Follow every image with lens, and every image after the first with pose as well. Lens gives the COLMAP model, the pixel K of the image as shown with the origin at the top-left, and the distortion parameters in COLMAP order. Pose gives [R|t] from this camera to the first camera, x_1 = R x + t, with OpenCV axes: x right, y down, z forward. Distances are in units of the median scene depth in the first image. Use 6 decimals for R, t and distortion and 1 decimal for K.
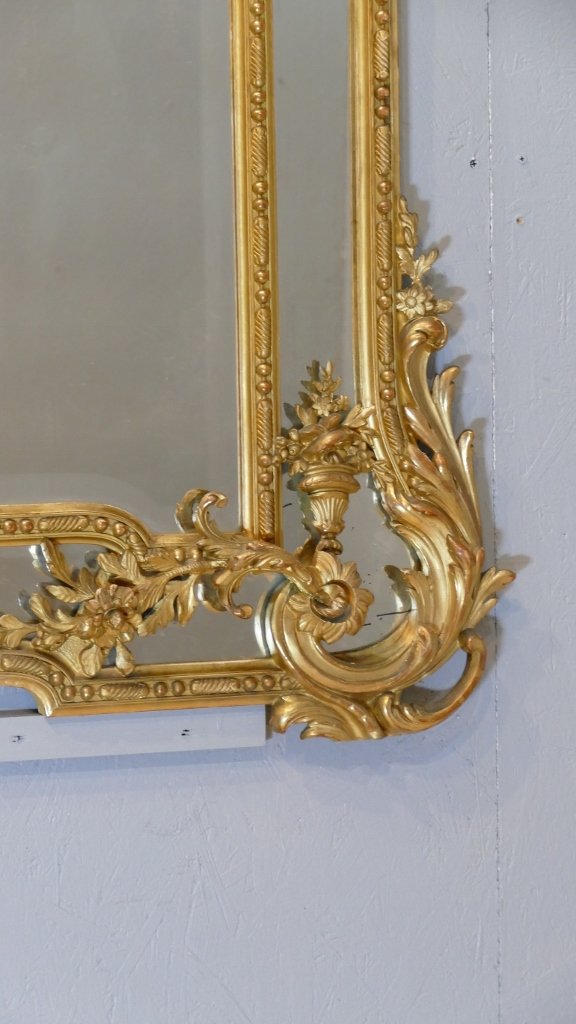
lens RADIAL K [[3480.9, 0, 288.0], [0, 3480.9, 512.0], [0, 0, 1]] dist [0.095054, 0.475458]
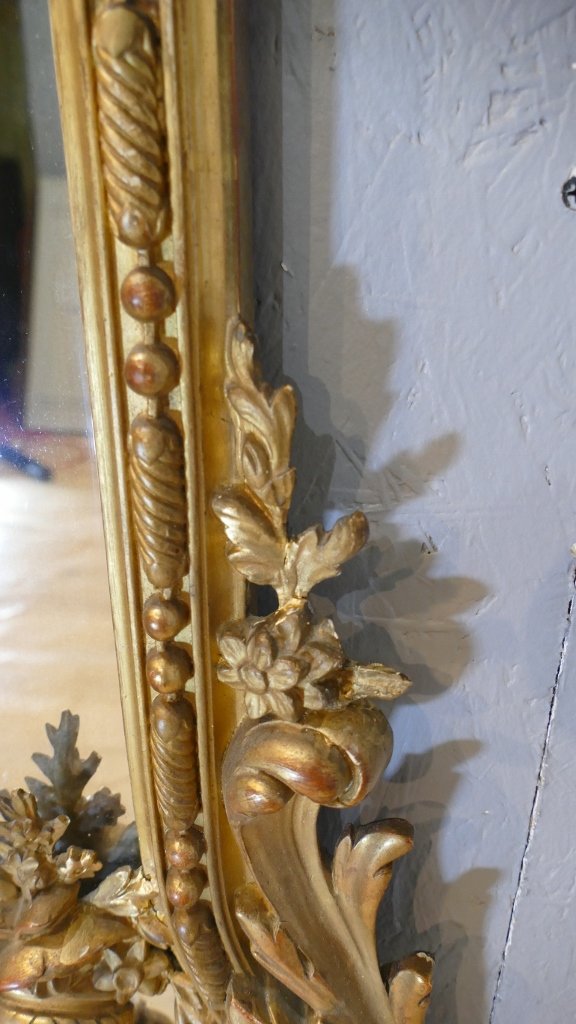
lens RADIAL K [[712.5, 0, 288.0], [0, 712.5, 512.0], [0, 0, 1]] dist [-0.030639, 0.000305]
pose [[0.916150, 0.169361, -0.363299, 0.057727], [-0.051694, 0.948706, 0.311906, -0.093164], [0.397488, -0.266972, 0.877912, 0.943614]]
